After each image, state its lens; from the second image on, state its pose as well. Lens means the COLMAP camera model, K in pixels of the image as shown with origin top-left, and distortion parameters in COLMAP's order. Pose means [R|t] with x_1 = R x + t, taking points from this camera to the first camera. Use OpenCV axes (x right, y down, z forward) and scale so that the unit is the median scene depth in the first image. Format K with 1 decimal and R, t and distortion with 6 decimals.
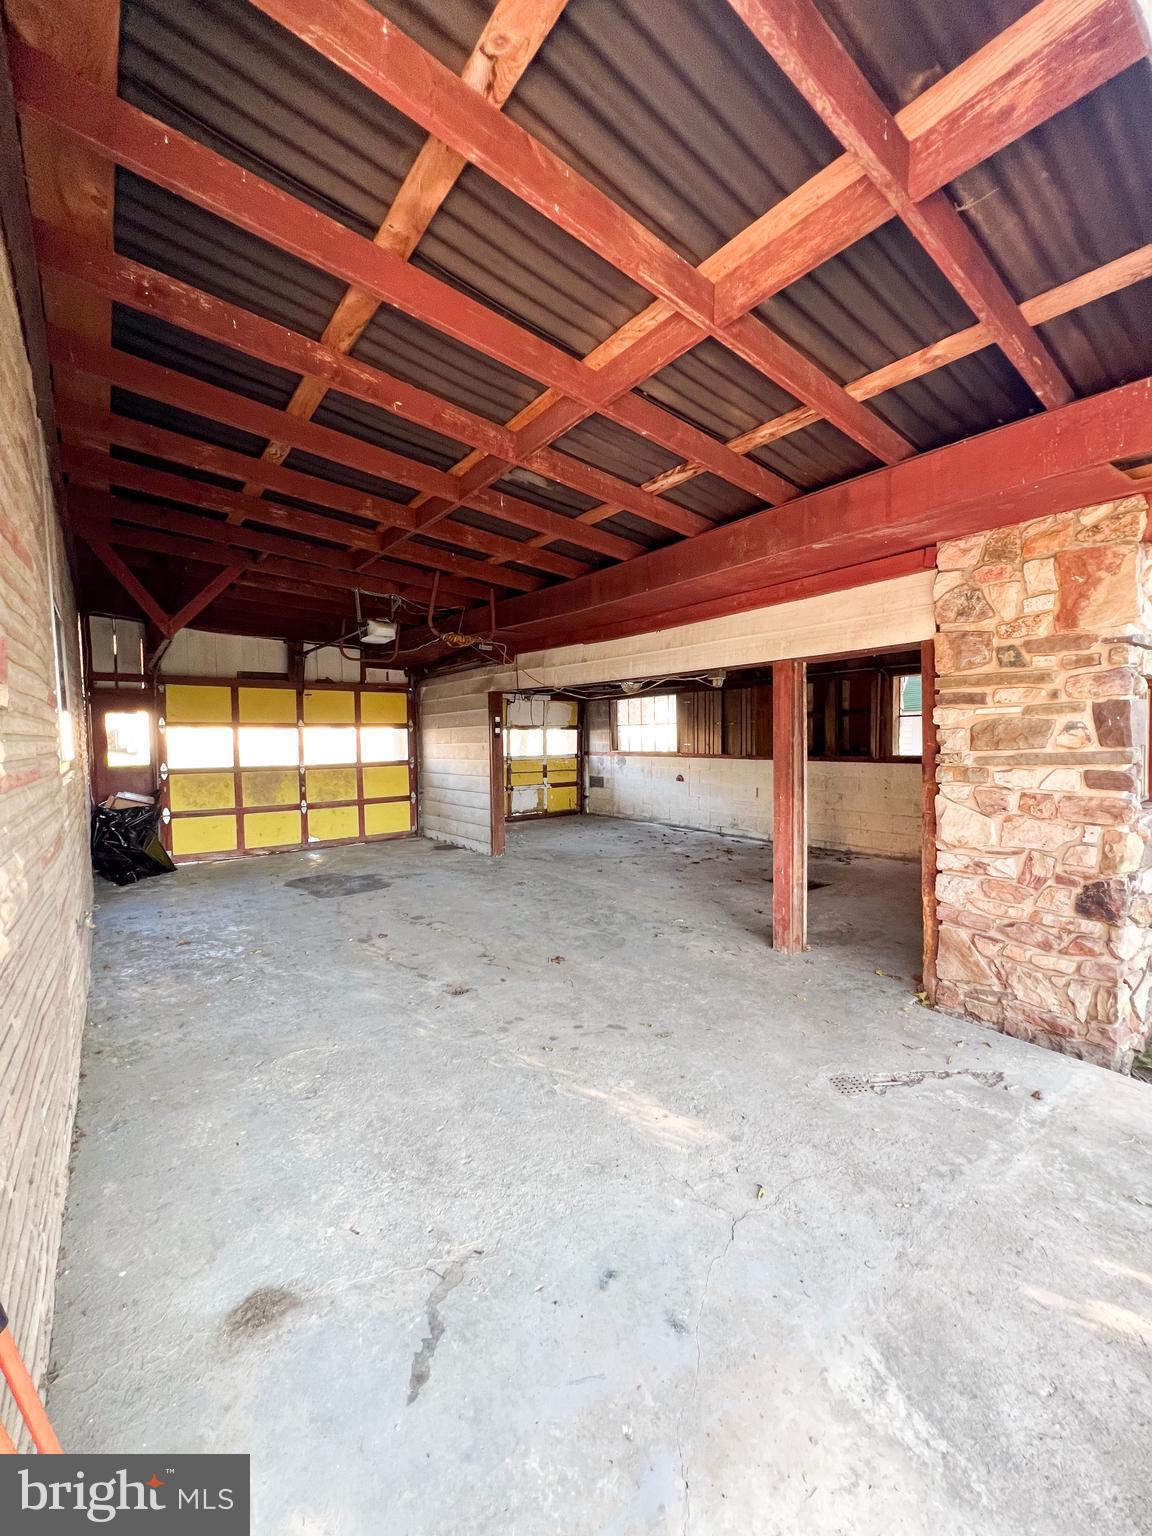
lens RADIAL K [[618.1, 0, 579.1], [0, 618.1, 766.8], [0, 0, 1]] dist [-0.004758, 0.001009]
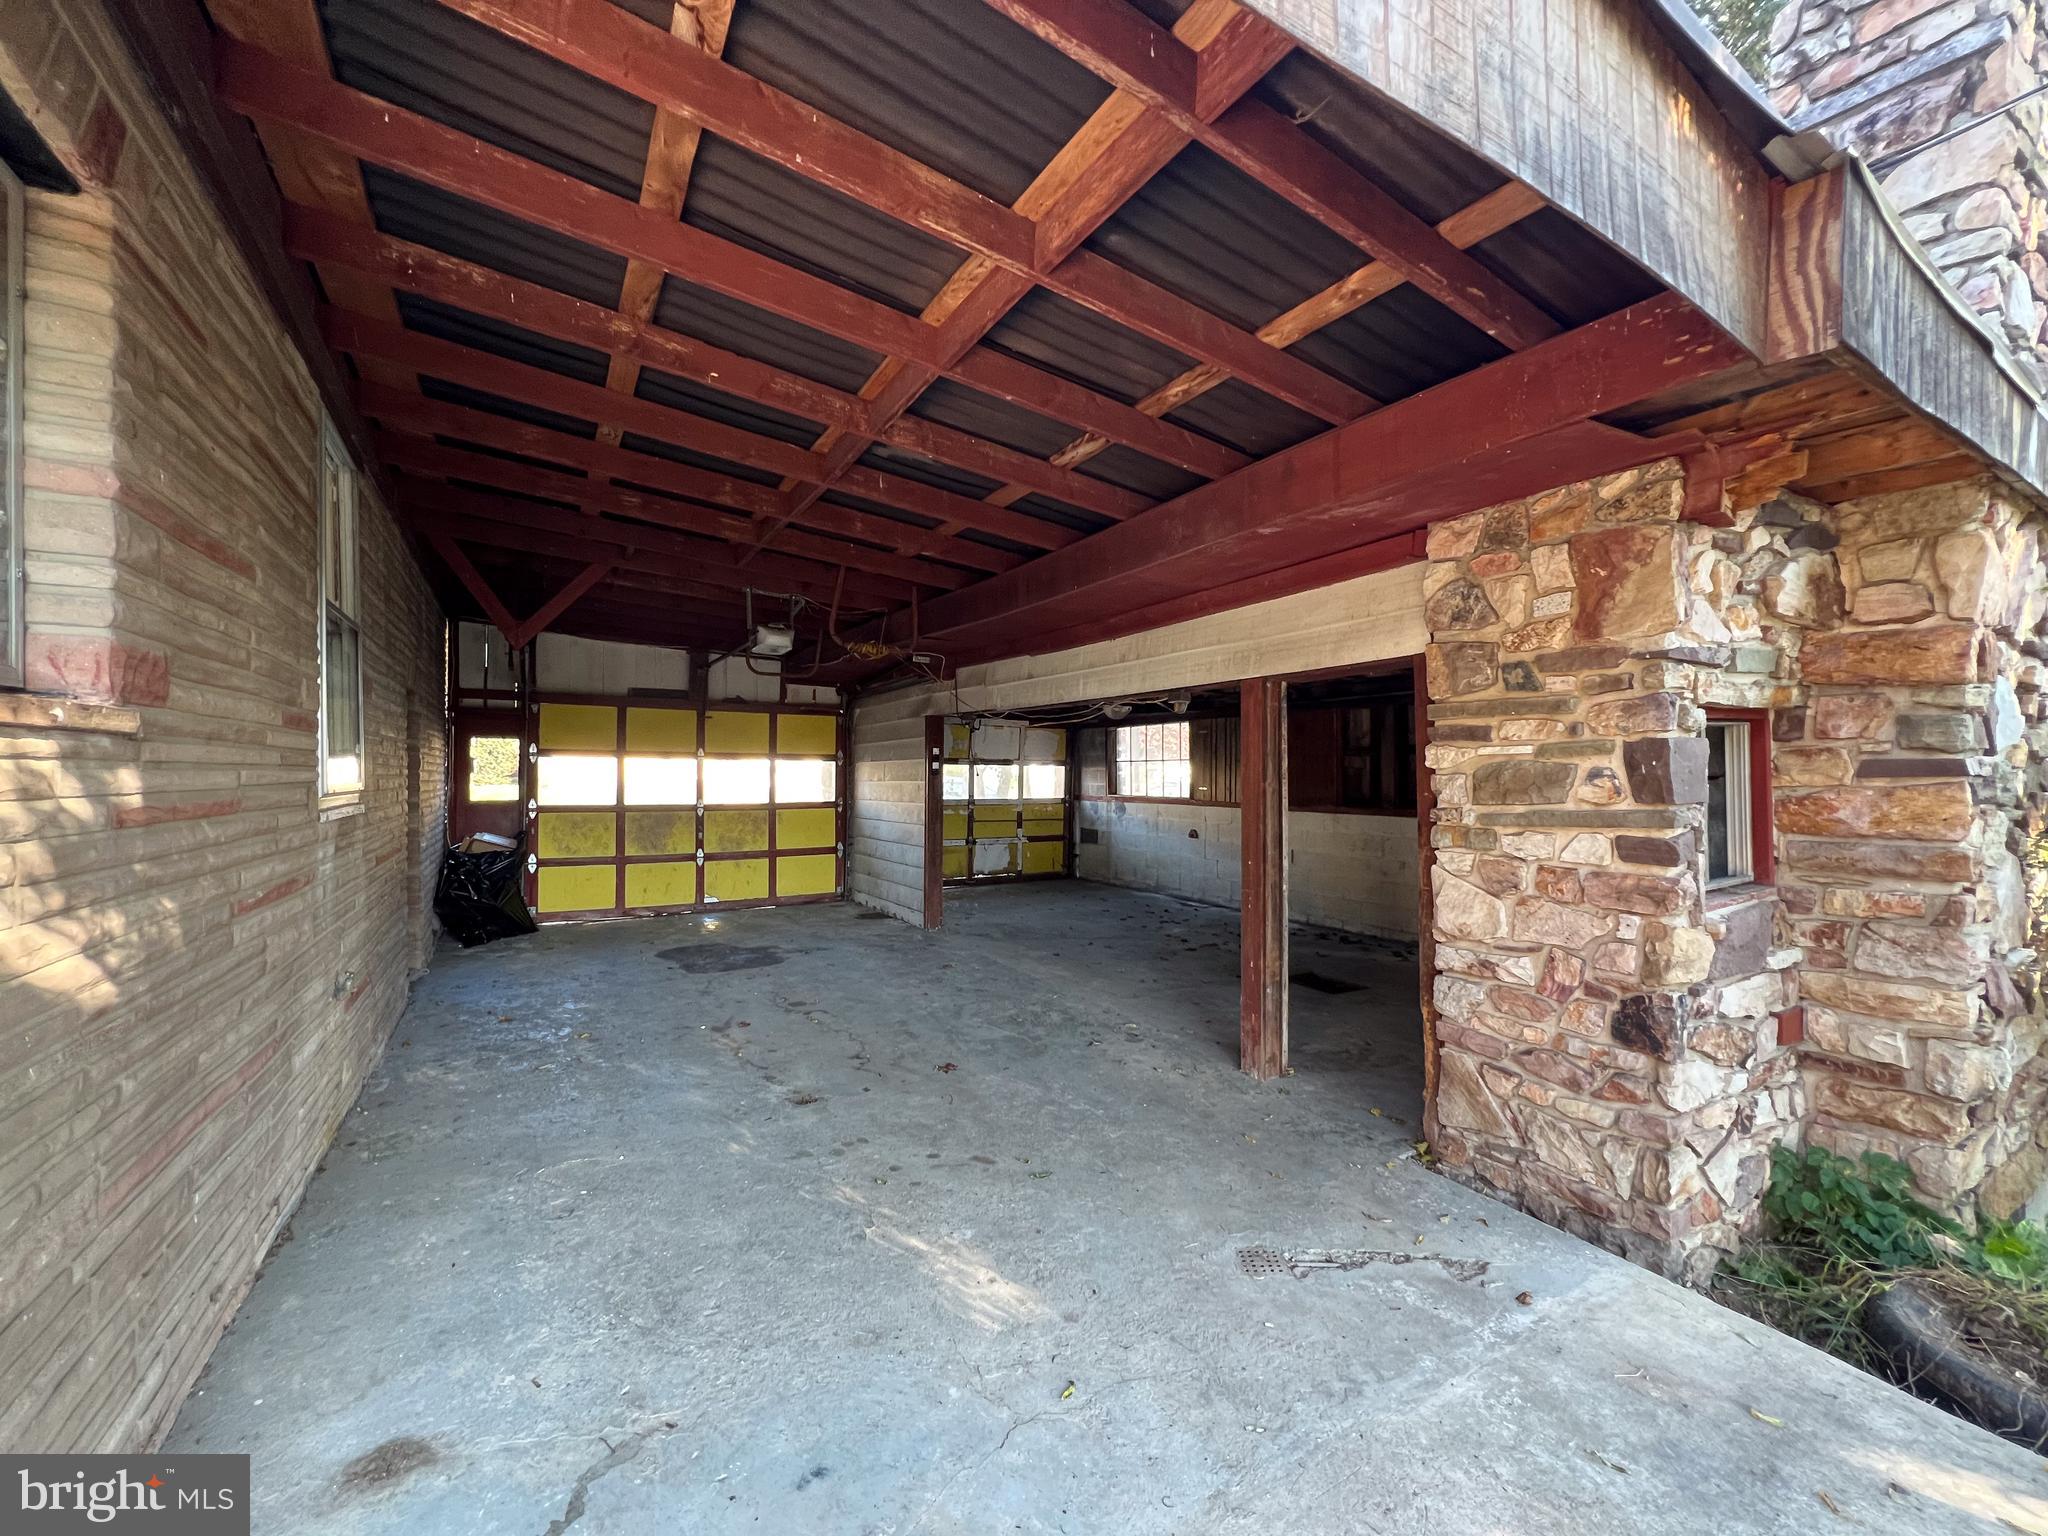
lens RADIAL K [[824.1, 0, 1019.5], [0, 824.1, 766.8], [0, 0, 1]] dist [-0.004758, 0.001009]
pose [[0.992910, 0.016720, -0.117688, 0.183703], [-0.023505, 0.998126, -0.056498, -0.003056], [0.116523, 0.058864, 0.991442, -0.019926]]
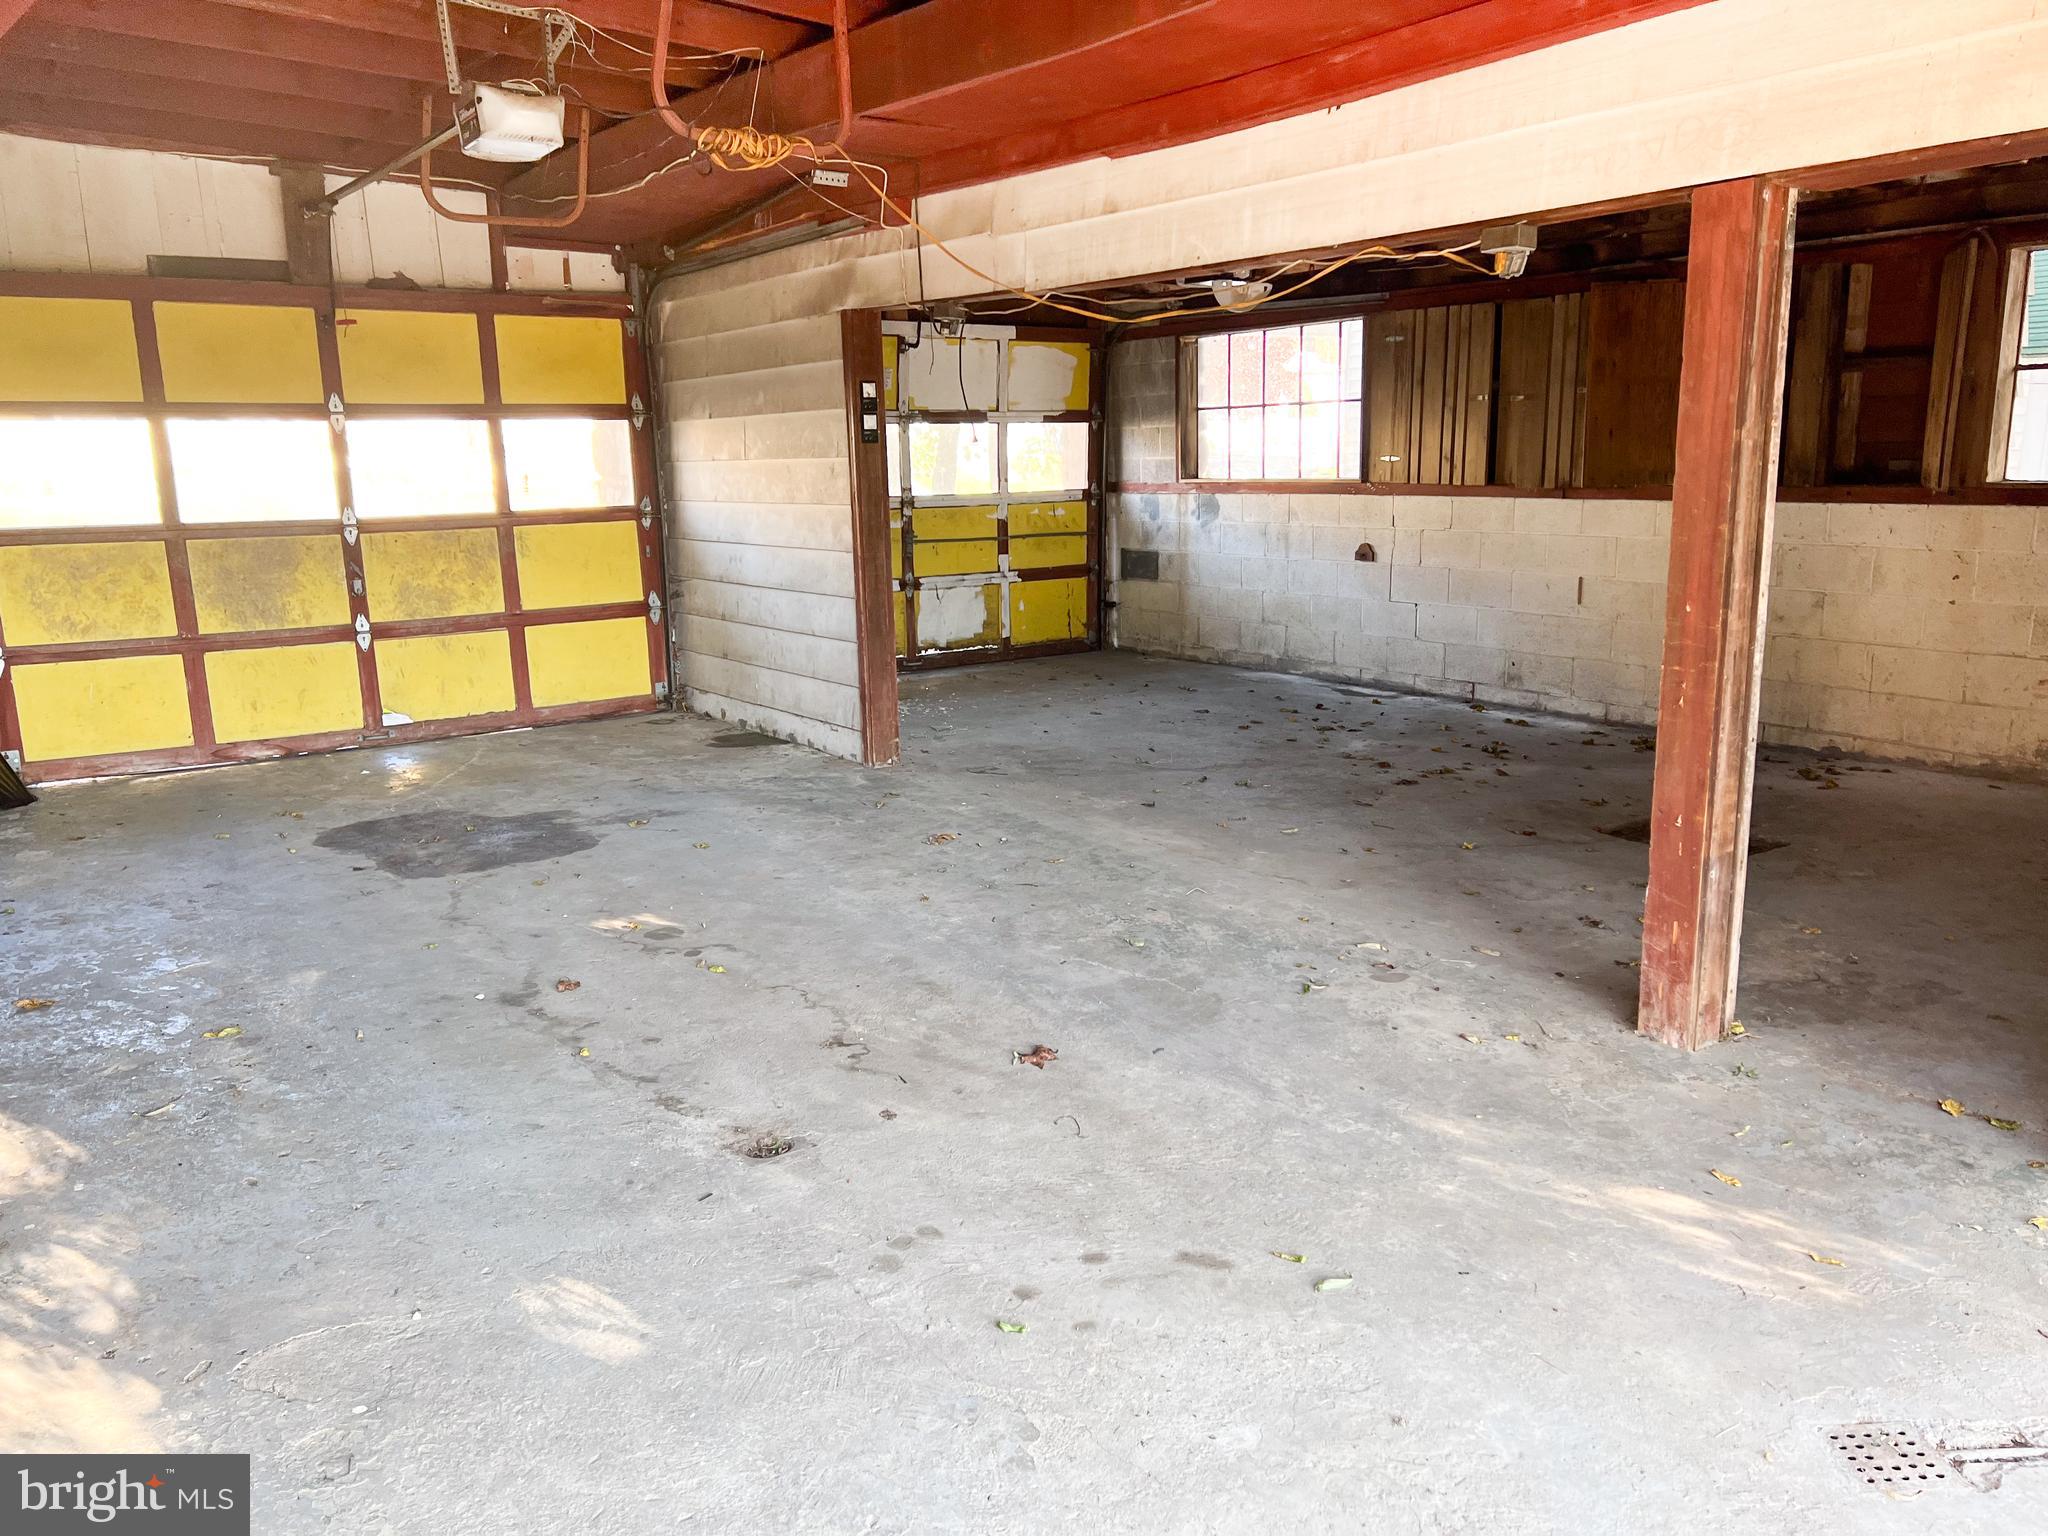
lens RADIAL K [[1539.2, 0, 1040.4], [0, 1539.2, 793.5], [0, 0, 1]] dist [0.053972, -0.051899]
pose [[0.999441, 0.000877, -0.033427, -0.002891], [0.004879, 0.985131, 0.171734, 0.001790], [0.033081, -0.171801, 0.984576, 0.139176]]
